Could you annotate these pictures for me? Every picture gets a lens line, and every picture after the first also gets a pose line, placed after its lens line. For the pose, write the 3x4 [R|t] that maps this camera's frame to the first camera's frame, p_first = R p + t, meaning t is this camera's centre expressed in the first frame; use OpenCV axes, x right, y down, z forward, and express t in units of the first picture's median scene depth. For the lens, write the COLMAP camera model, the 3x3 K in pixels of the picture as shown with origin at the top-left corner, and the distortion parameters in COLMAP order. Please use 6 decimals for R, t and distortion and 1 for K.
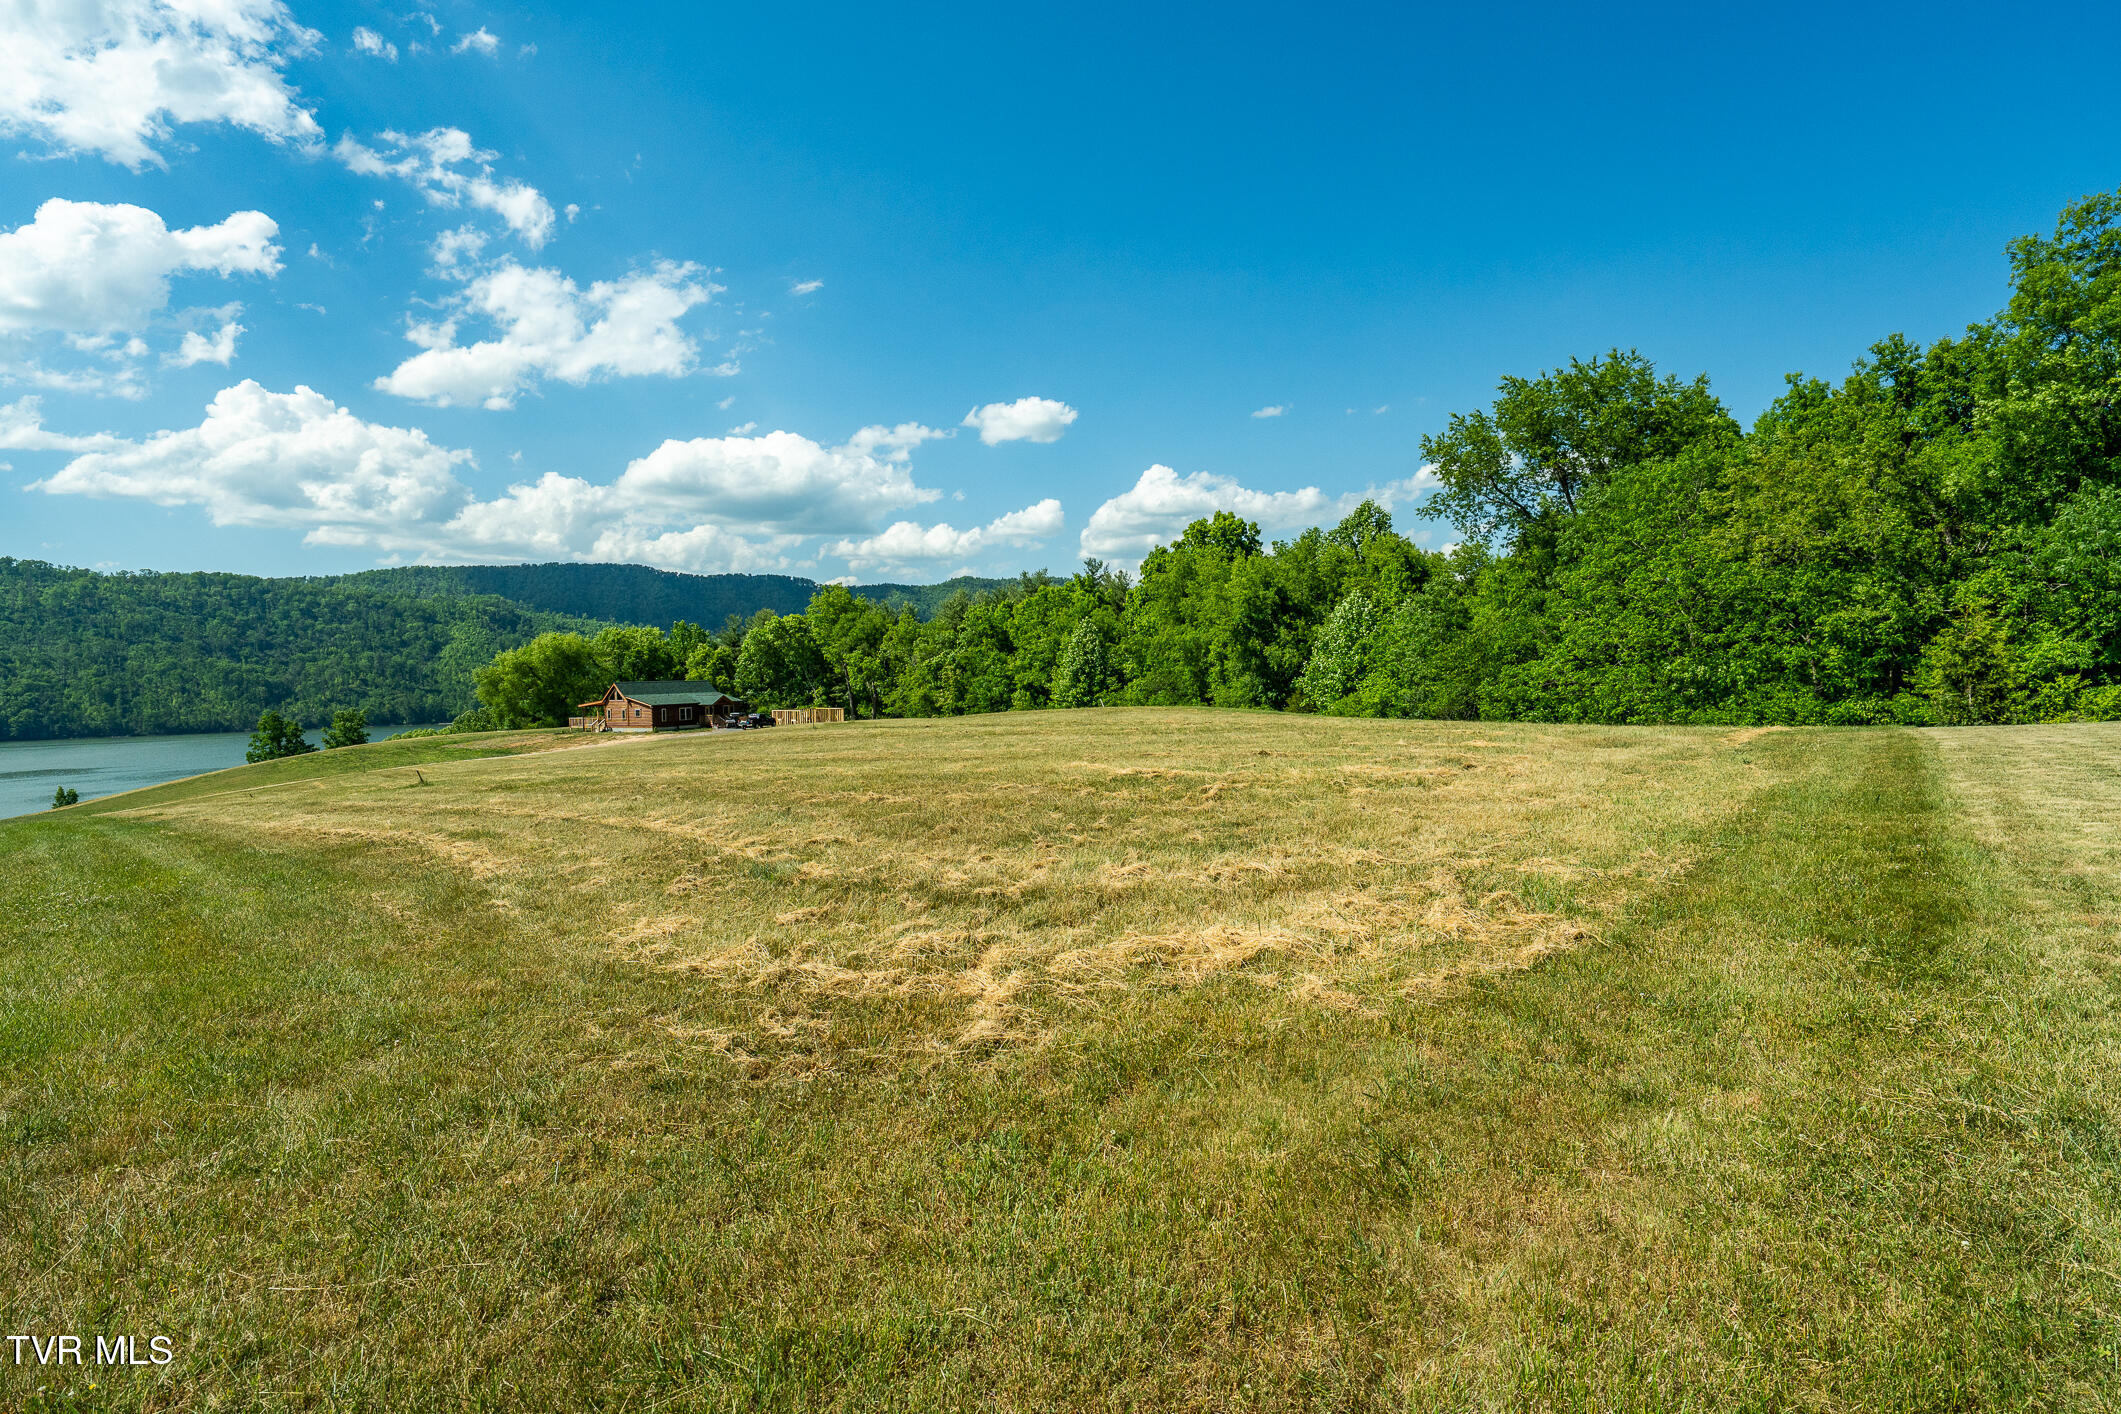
lens RADIAL K [[1031.0, 0, 1051.5], [0, 1031.0, 702.1], [0, 0, 1]] dist [-0.001134, 0.000674]
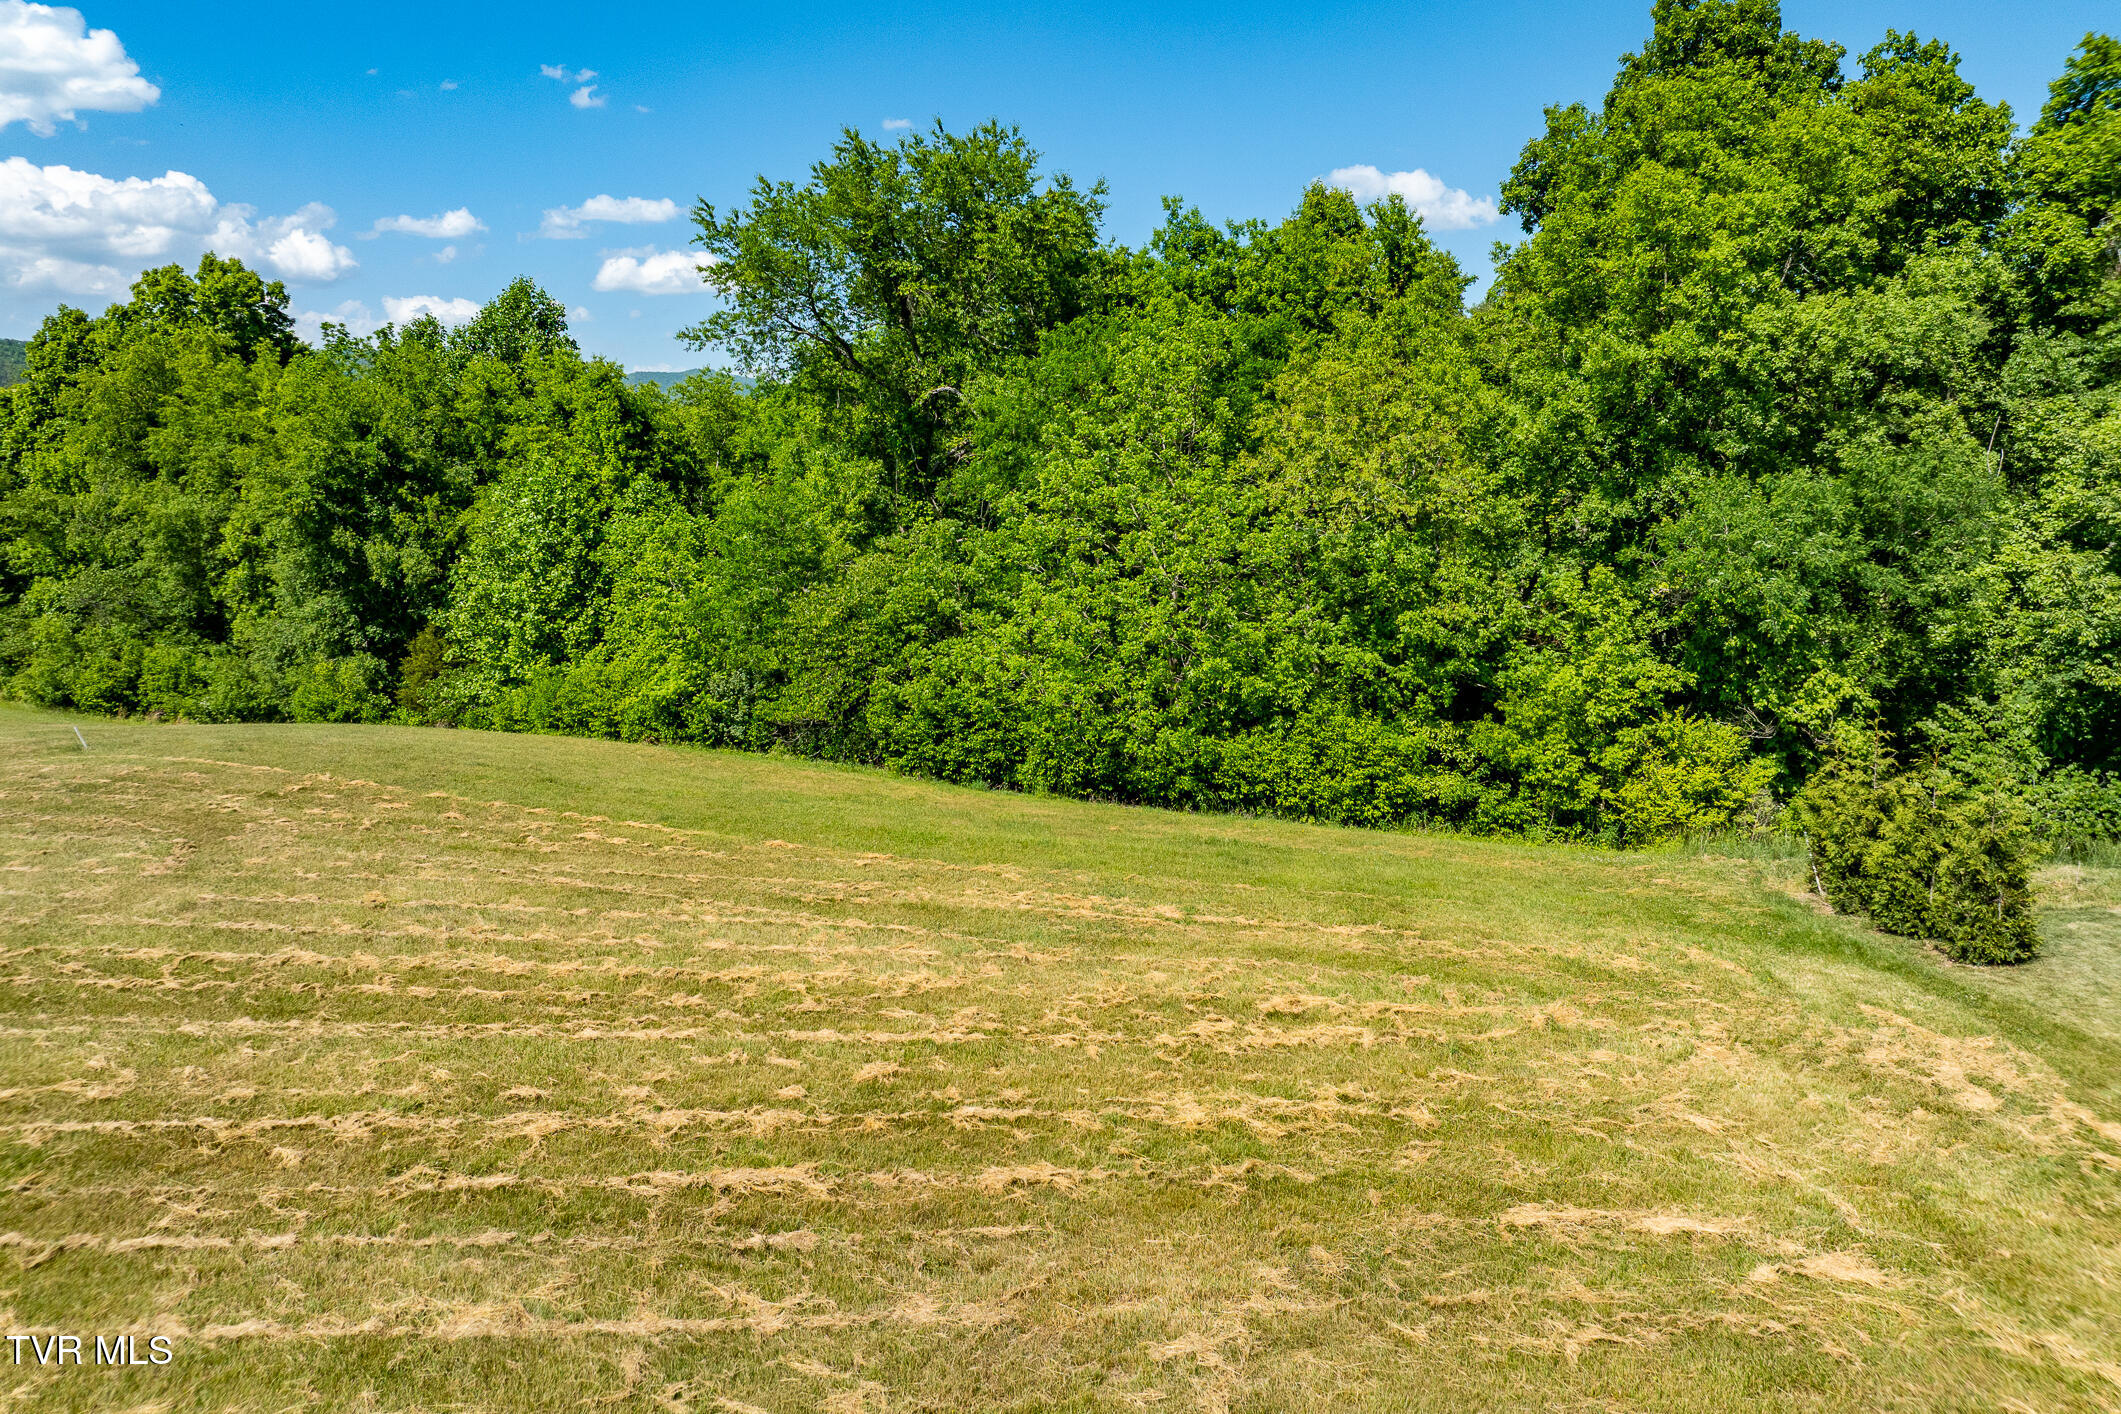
lens RADIAL K [[1530.7, 0, 1034.4], [0, 1530.7, 594.0], [0, 0, 1]] dist [-0.045558, 0.003959]
pose [[0.746583, -0.034282, 0.664408, -0.035231], [0.001301, 0.998745, 0.050072, -0.043278], [-0.665290, -0.036518, 0.745691, 0.117949]]
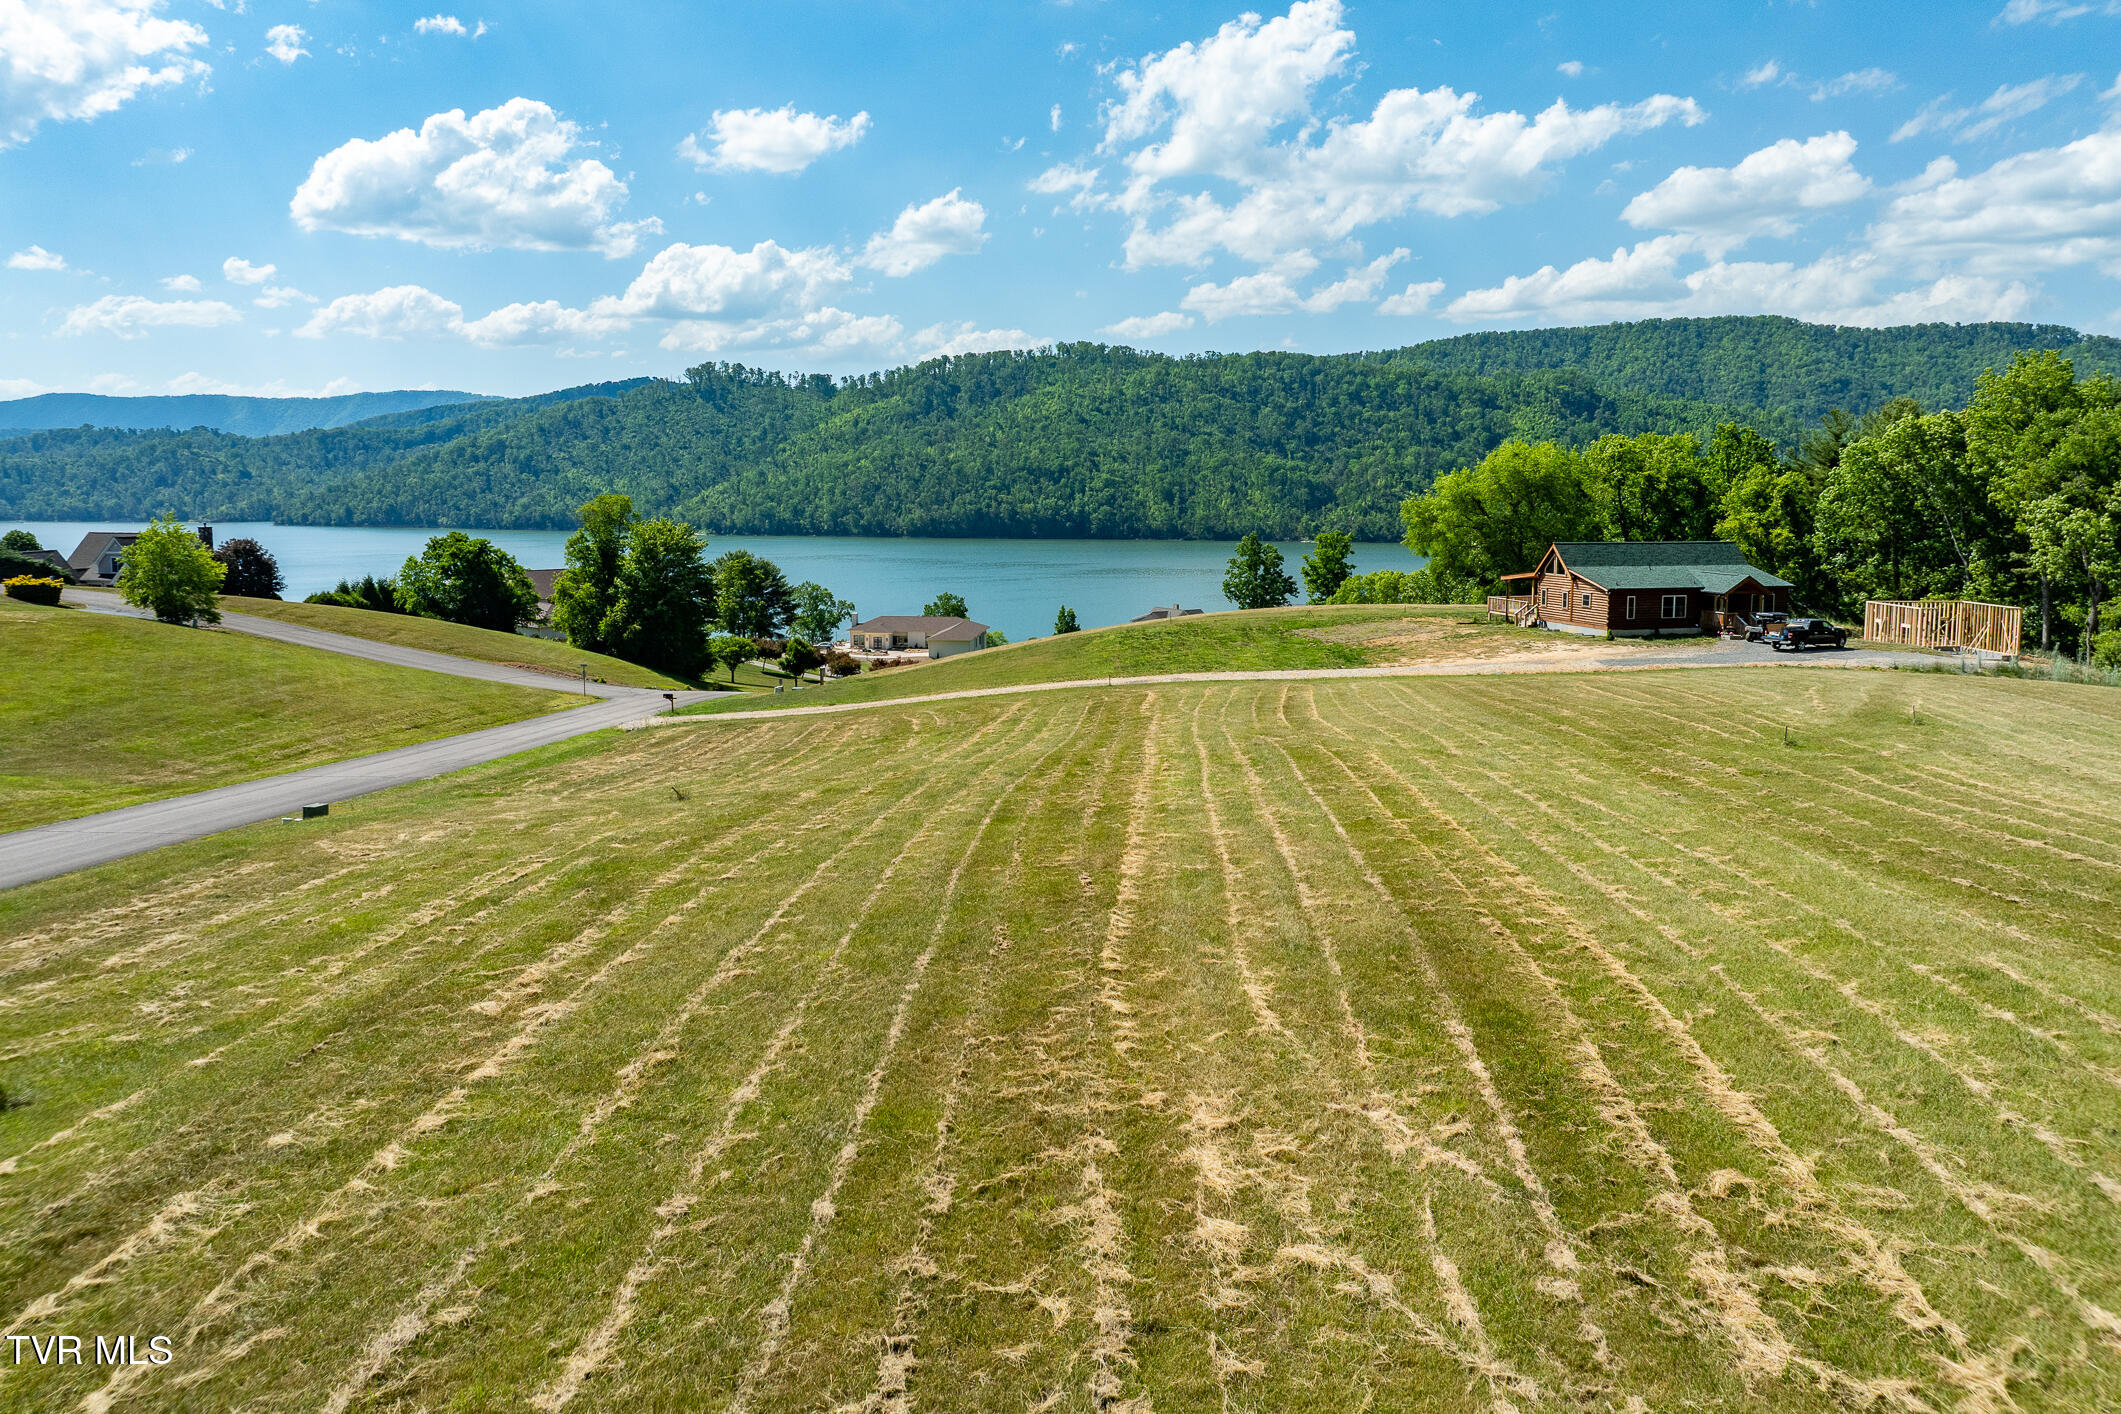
lens RADIAL K [[1488.8, 0, 1114.1], [0, 1488.8, 673.6], [0, 0, 1]] dist [-0.031510, -0.005927]
pose [[0.697046, 0.114538, -0.707819, -0.007536], [-0.039822, 0.991819, 0.121278, -0.037924], [0.715920, -0.056350, 0.695905, 0.262377]]
